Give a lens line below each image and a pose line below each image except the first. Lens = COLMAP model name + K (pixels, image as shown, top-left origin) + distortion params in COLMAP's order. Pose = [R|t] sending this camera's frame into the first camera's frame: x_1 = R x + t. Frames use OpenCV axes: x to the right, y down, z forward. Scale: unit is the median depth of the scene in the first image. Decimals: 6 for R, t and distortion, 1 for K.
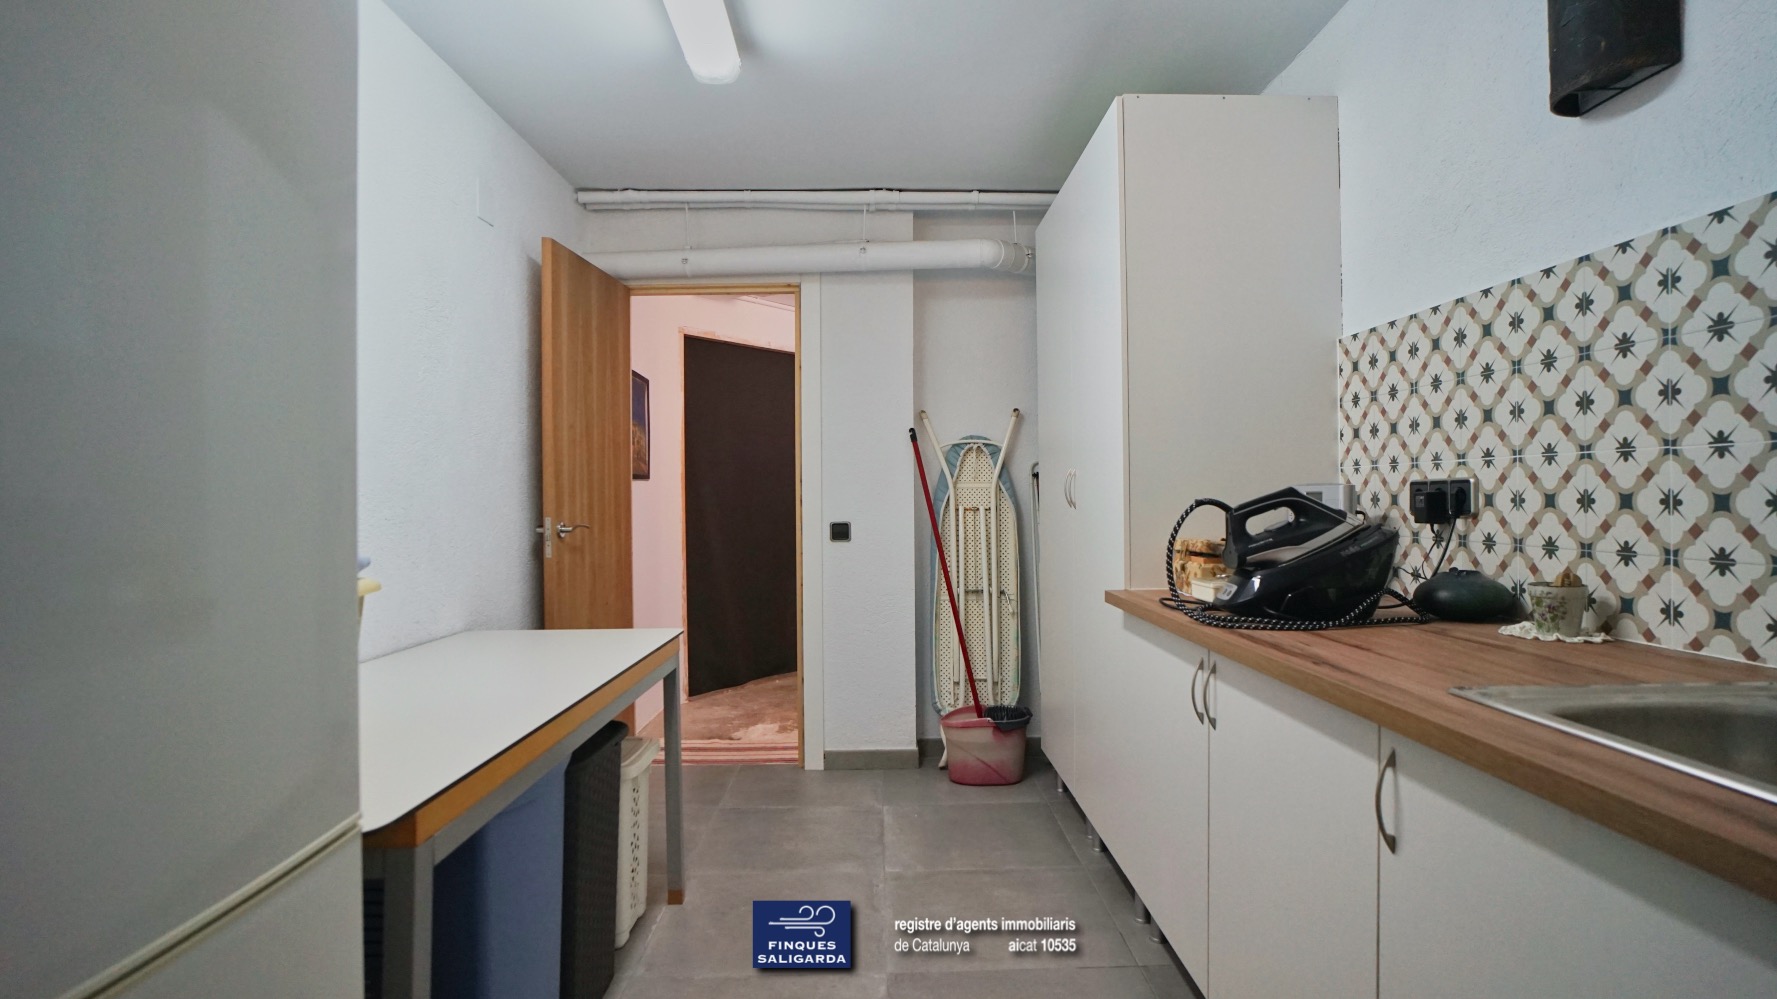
lens RADIAL K [[920.8, 0, 888.1], [0, 920.8, 503.5], [0, 0, 1]] dist [-0.061101, 0.030380]
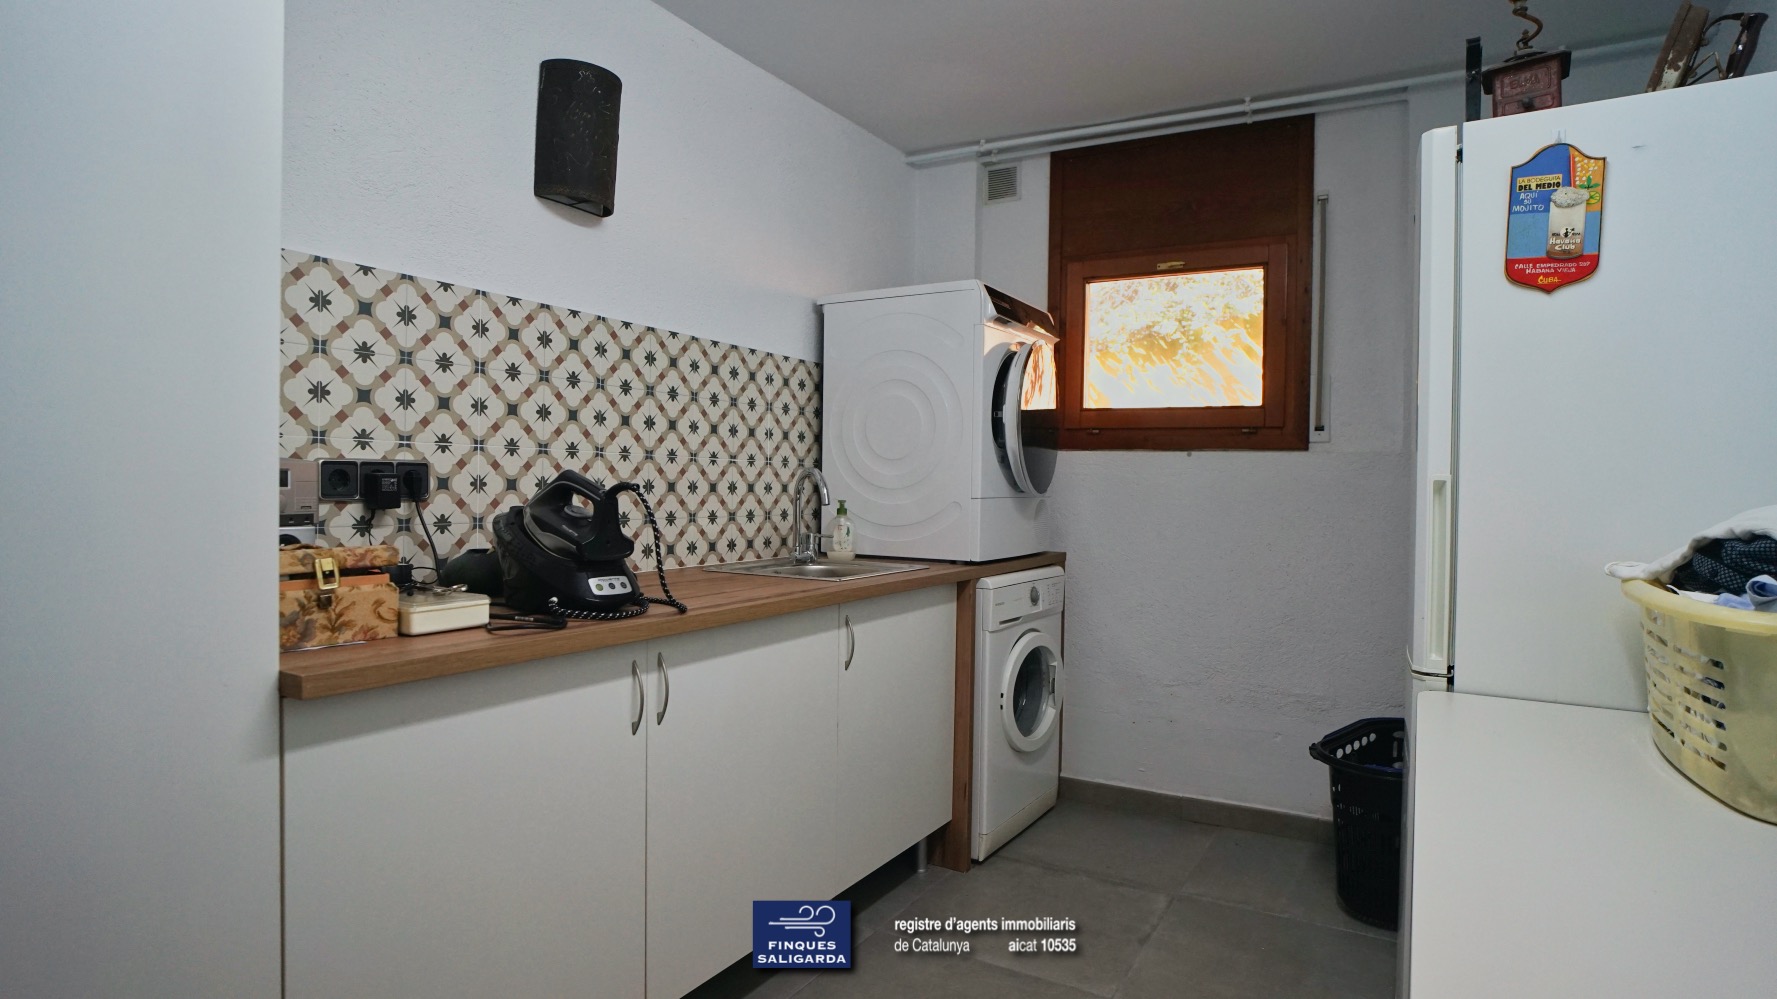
lens RADIAL K [[920.8, 0, 888.1], [0, 920.8, 503.5], [0, 0, 1]] dist [-0.061101, 0.030380]
pose [[-0.849467, -0.010658, 0.527534, -0.376483], [-0.002138, 0.999857, 0.016759, 0.000786], [-0.527637, 0.013108, -0.849369, 1.817959]]
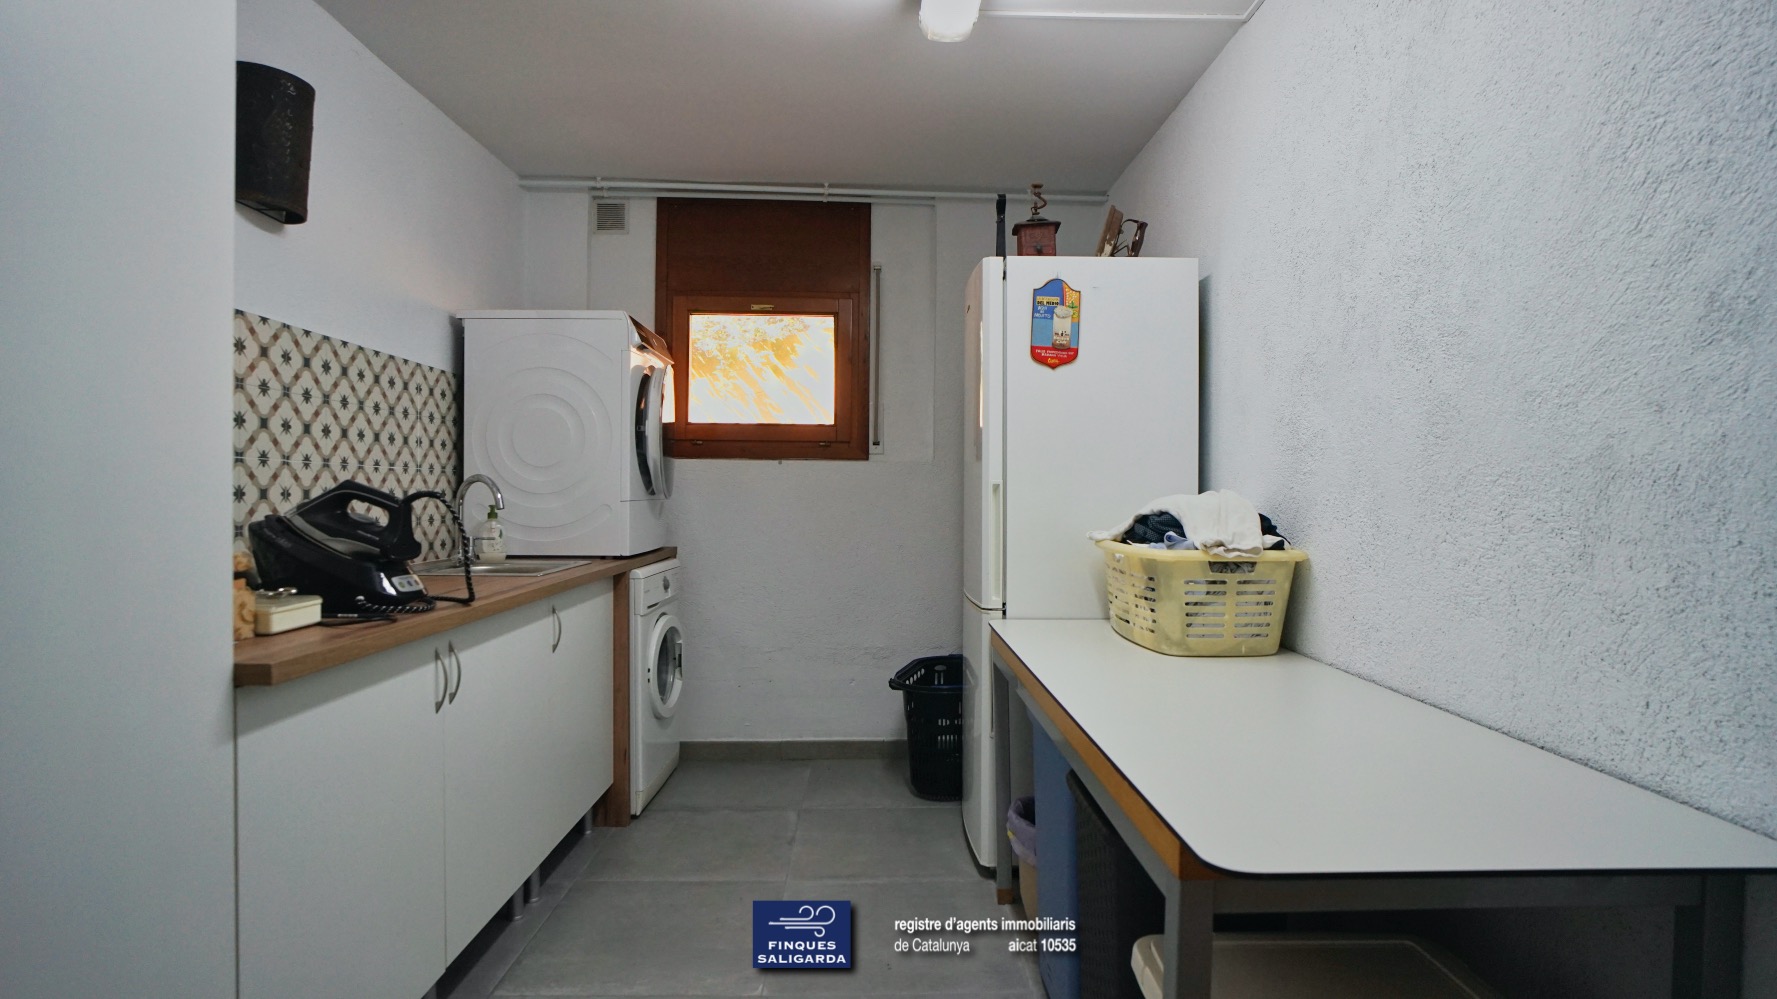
lens RADIAL K [[920.8, 0, 888.1], [0, 920.8, 503.5], [0, 0, 1]] dist [-0.061101, 0.030380]
pose [[-0.999969, 0.007660, 0.001889, -0.180129], [0.007690, 0.999832, 0.016640, -0.003370], [-0.001761, 0.016654, -0.999860, 2.237144]]
